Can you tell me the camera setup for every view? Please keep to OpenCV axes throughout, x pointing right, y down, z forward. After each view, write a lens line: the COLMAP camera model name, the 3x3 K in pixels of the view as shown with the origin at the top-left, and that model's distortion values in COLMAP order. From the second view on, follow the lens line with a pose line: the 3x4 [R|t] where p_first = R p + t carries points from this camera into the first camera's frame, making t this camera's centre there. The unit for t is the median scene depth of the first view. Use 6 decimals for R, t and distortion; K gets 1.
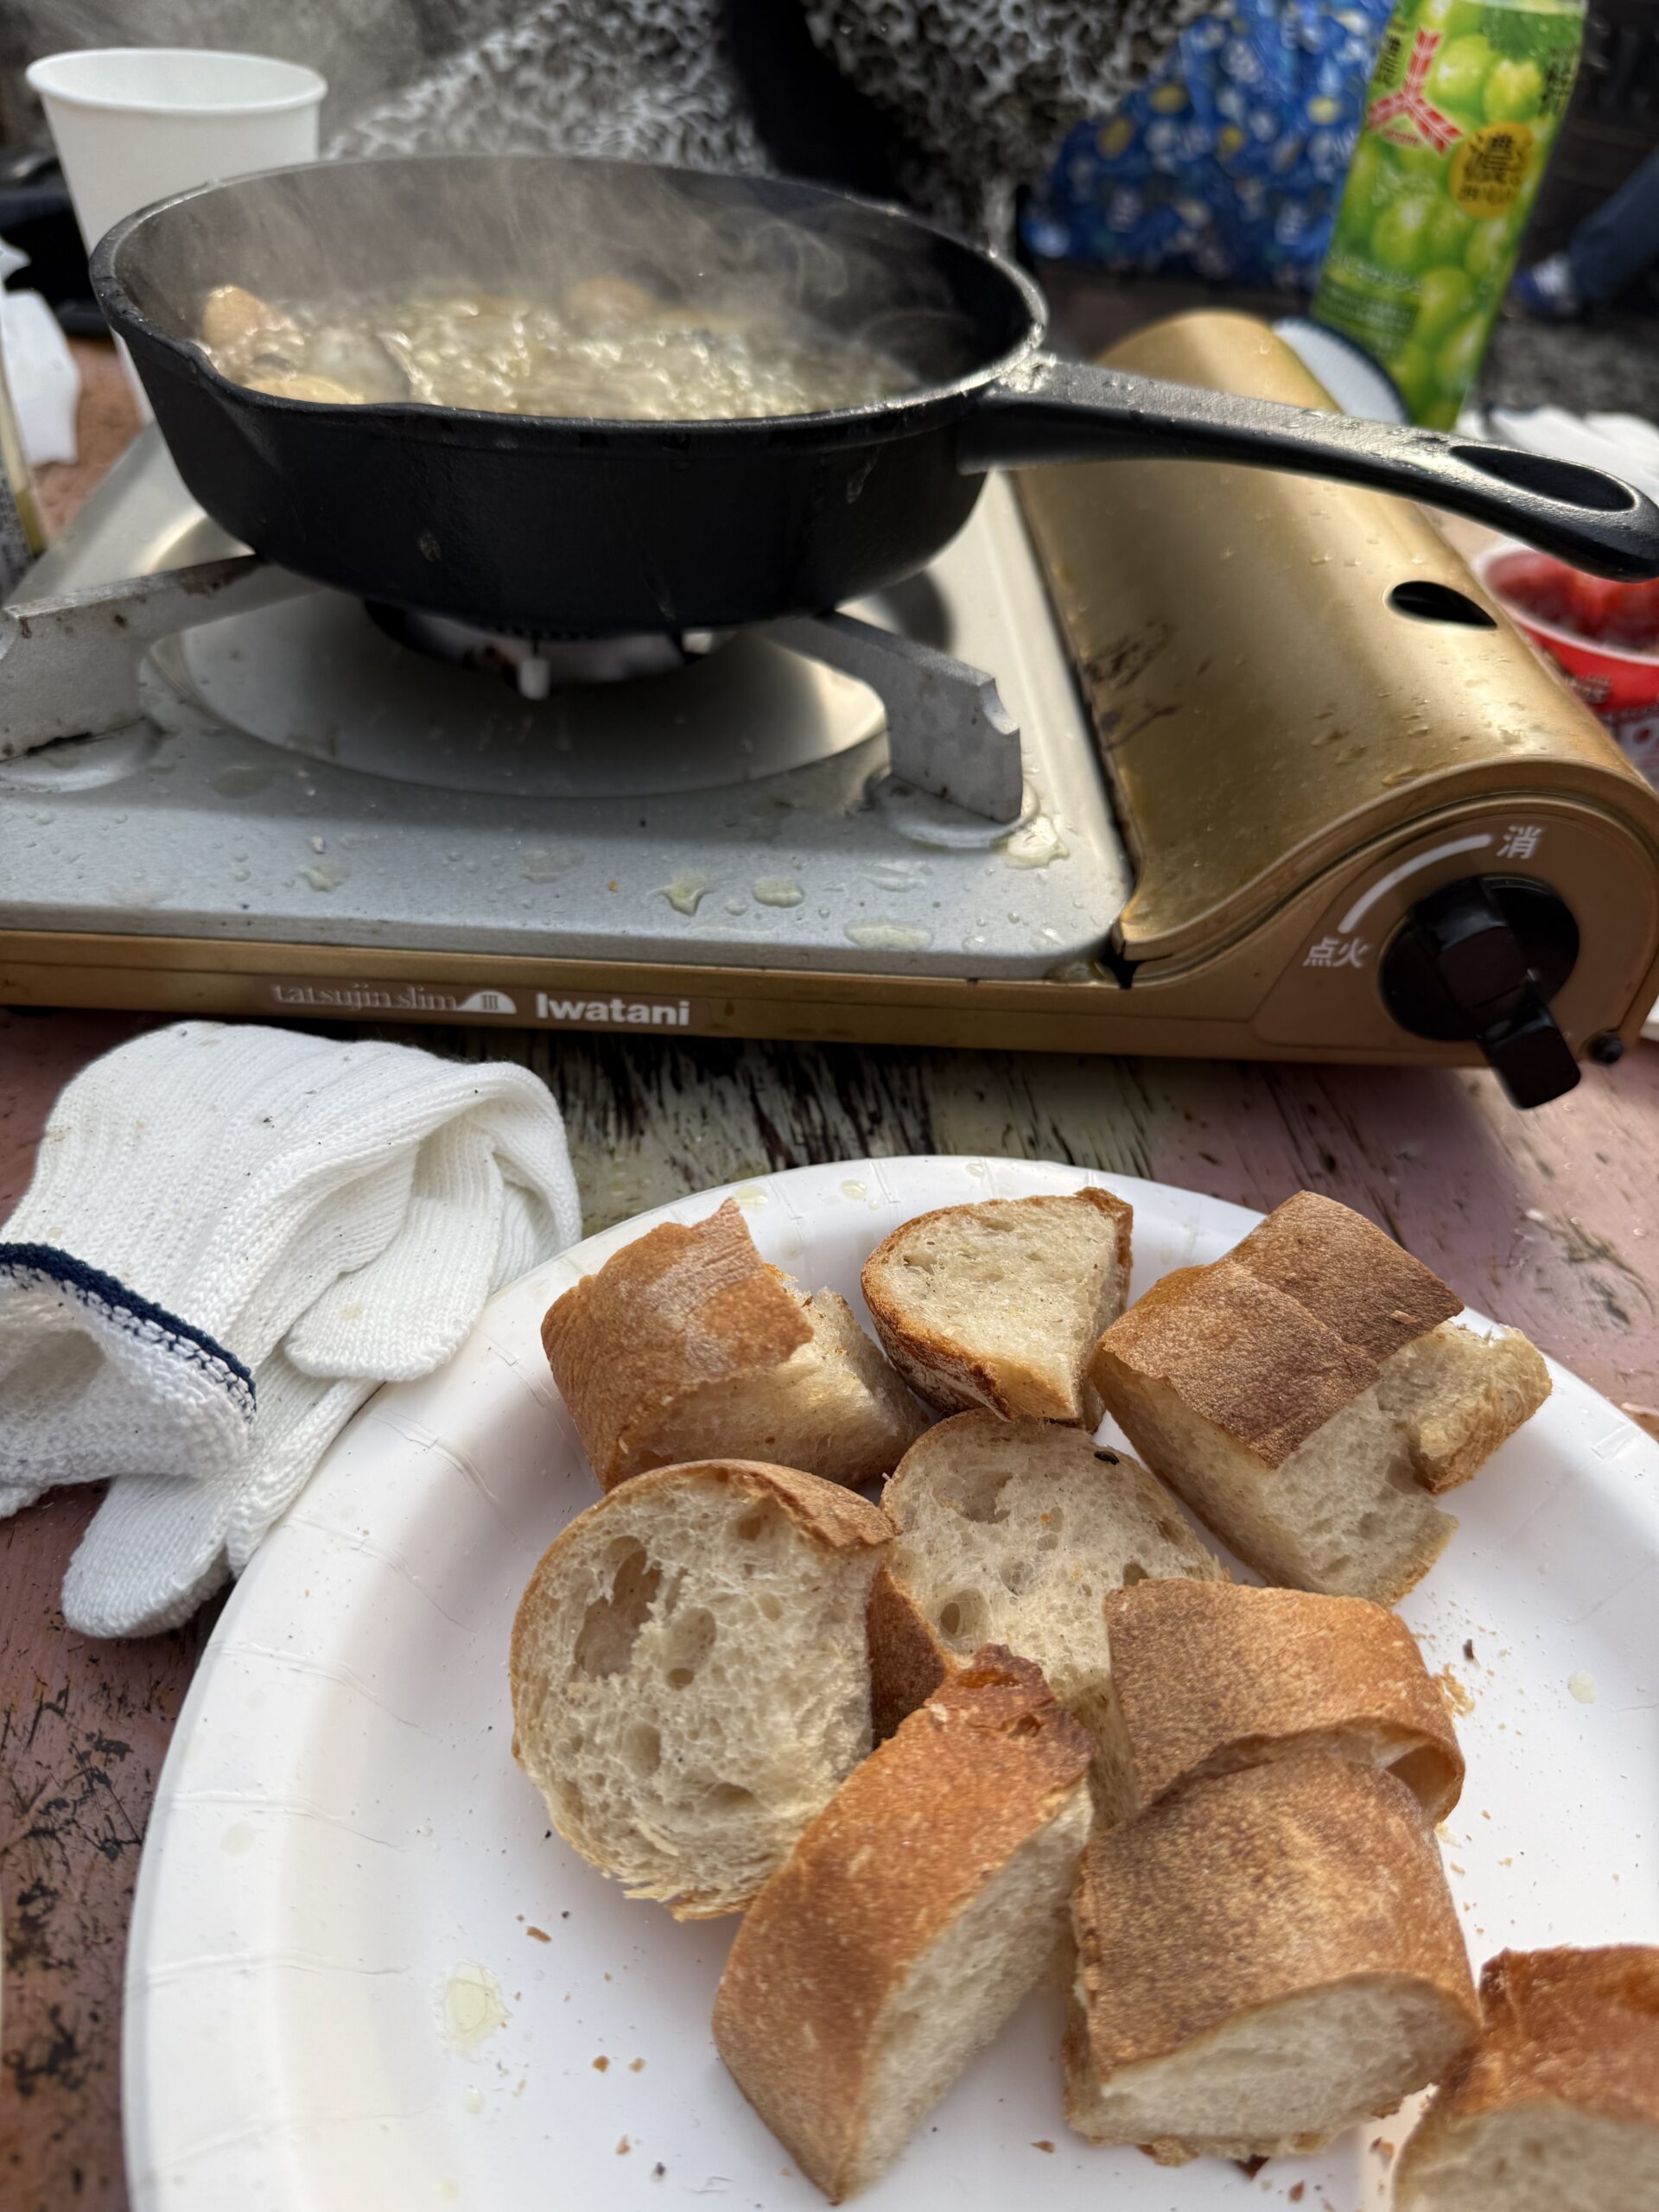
lens RADIAL K [[1597.0, 0, 829.5], [0, 1597.0, 1106.0], [0, 0, 1]] dist [-0.024431, 0.003706]
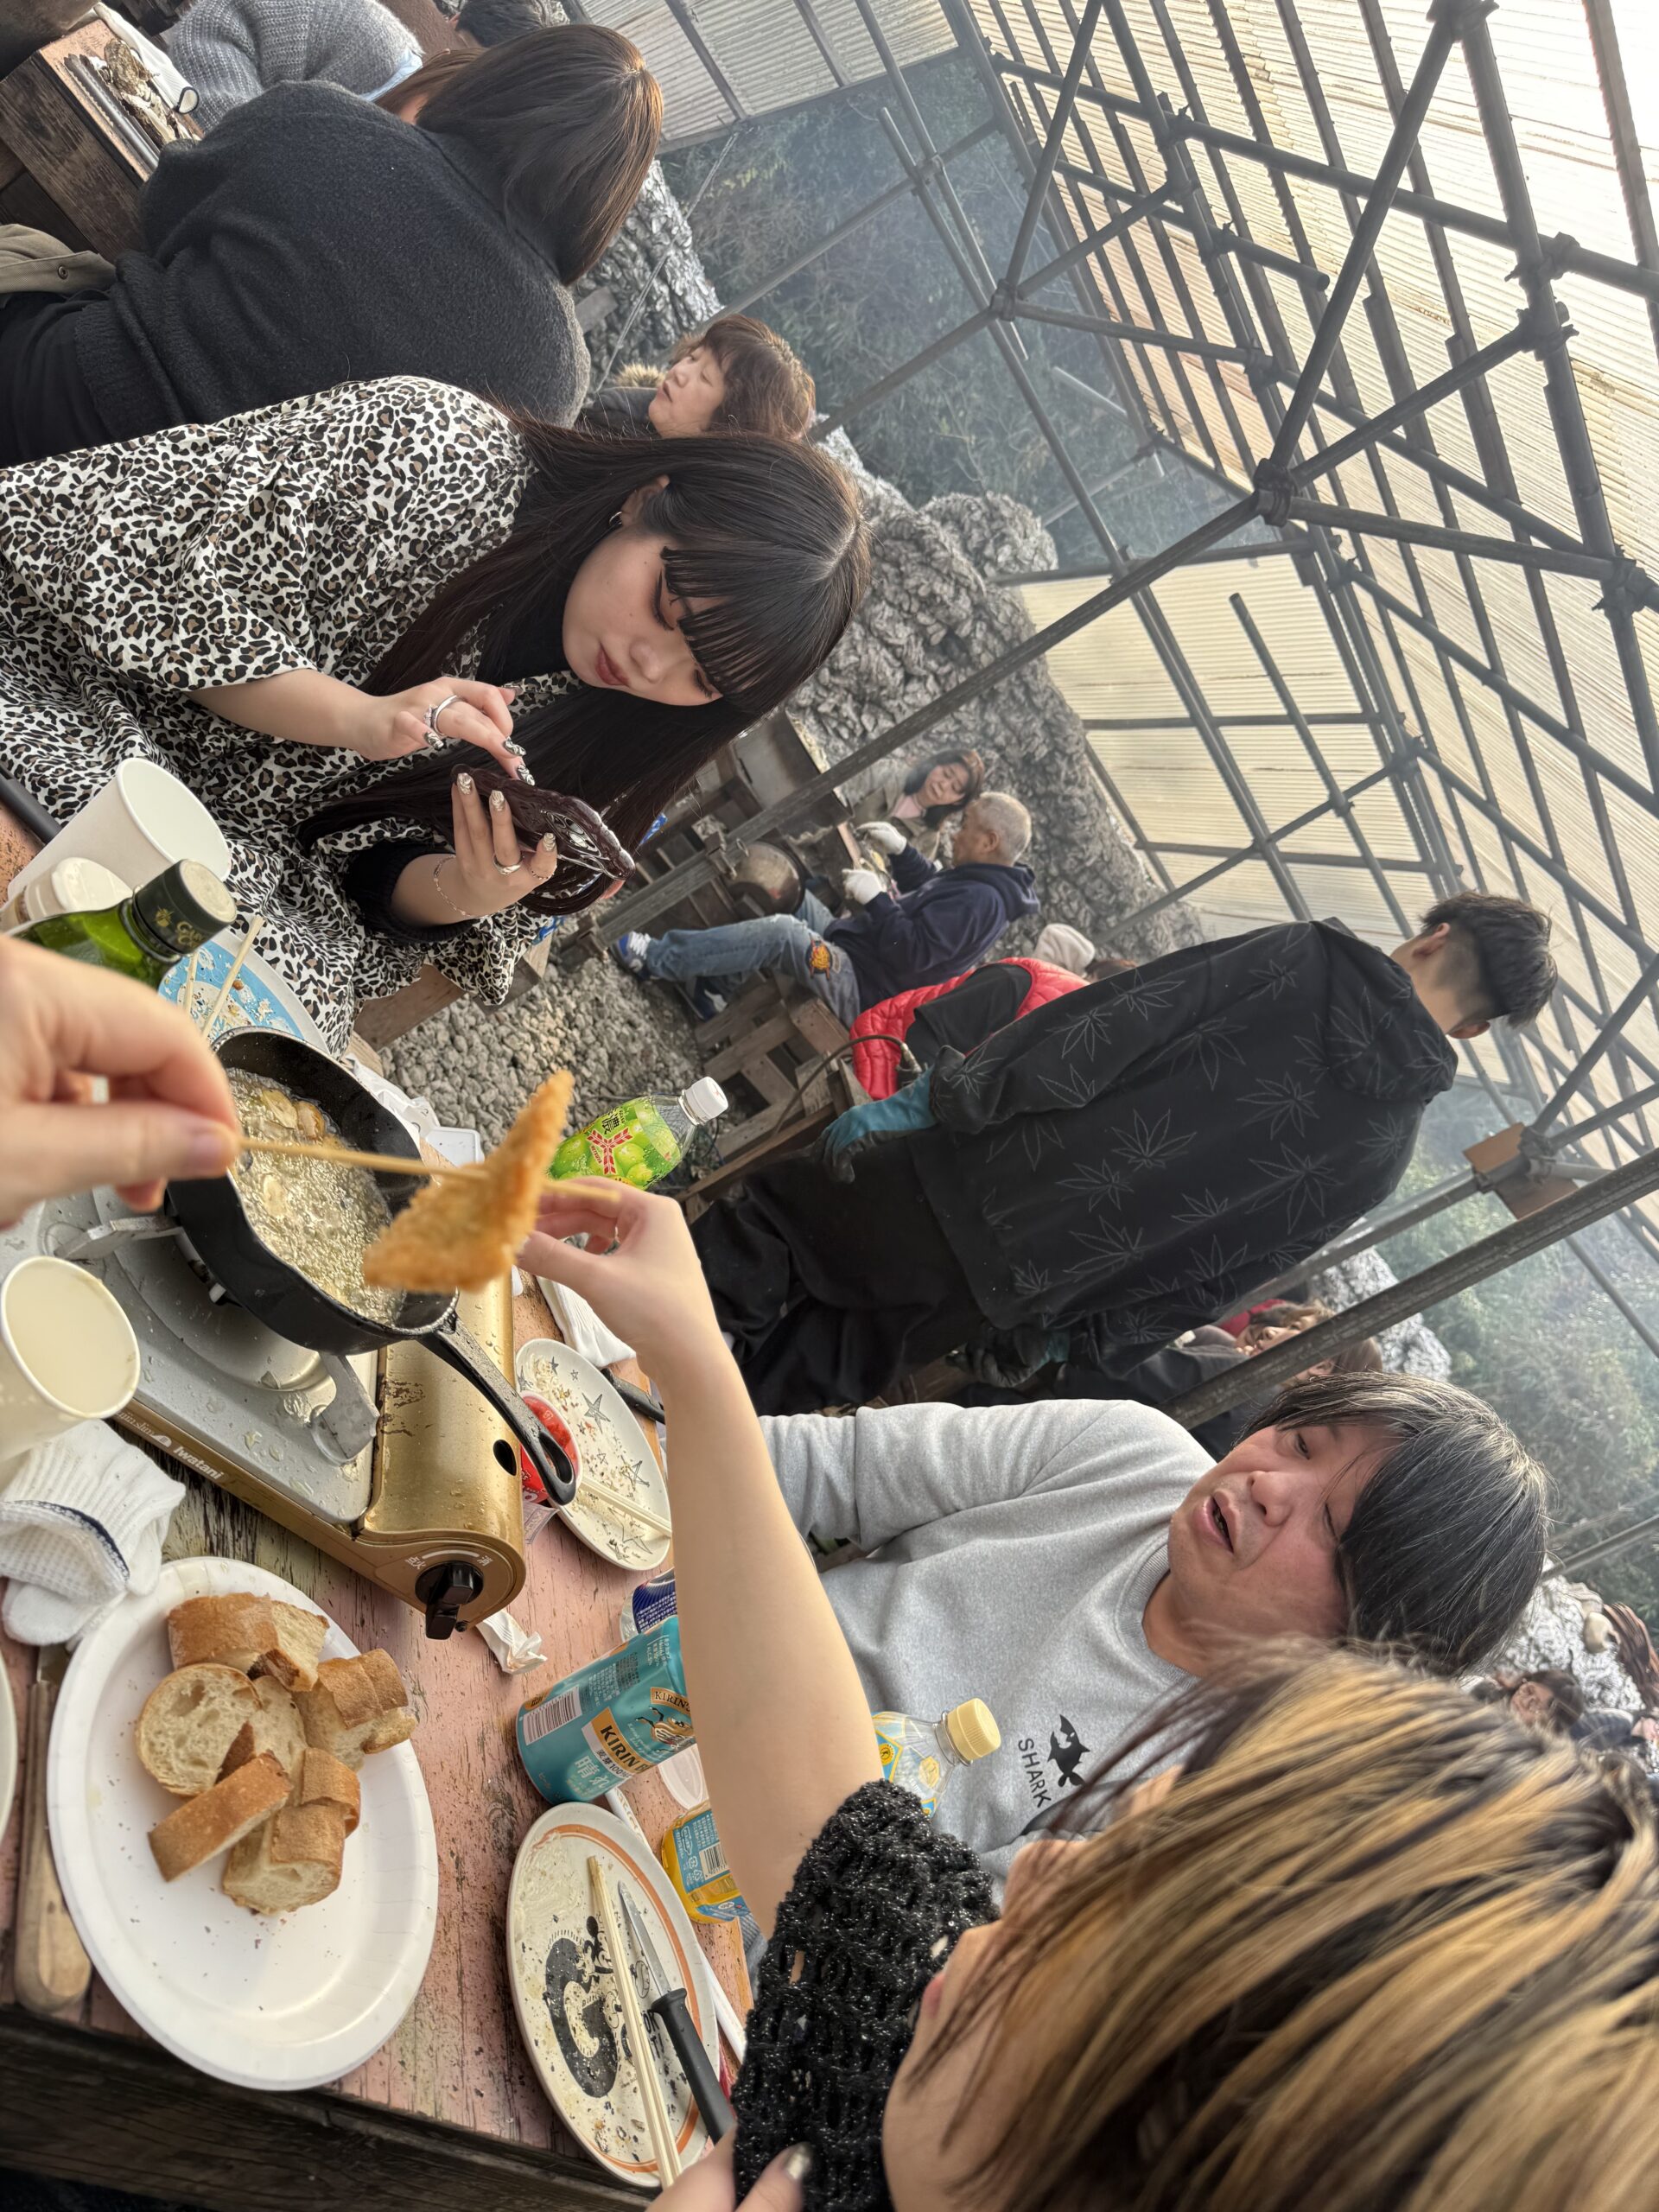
lens RADIAL K [[1597.0, 0, 829.5], [0, 1597.0, 1106.0], [0, 0, 1]] dist [-0.024431, 0.003706]
pose [[0.592526, 0.585812, 0.552934, -1.997186], [-0.472533, 0.808668, -0.350384, -0.168259], [-0.652399, -0.053668, 0.755973, -2.445001]]
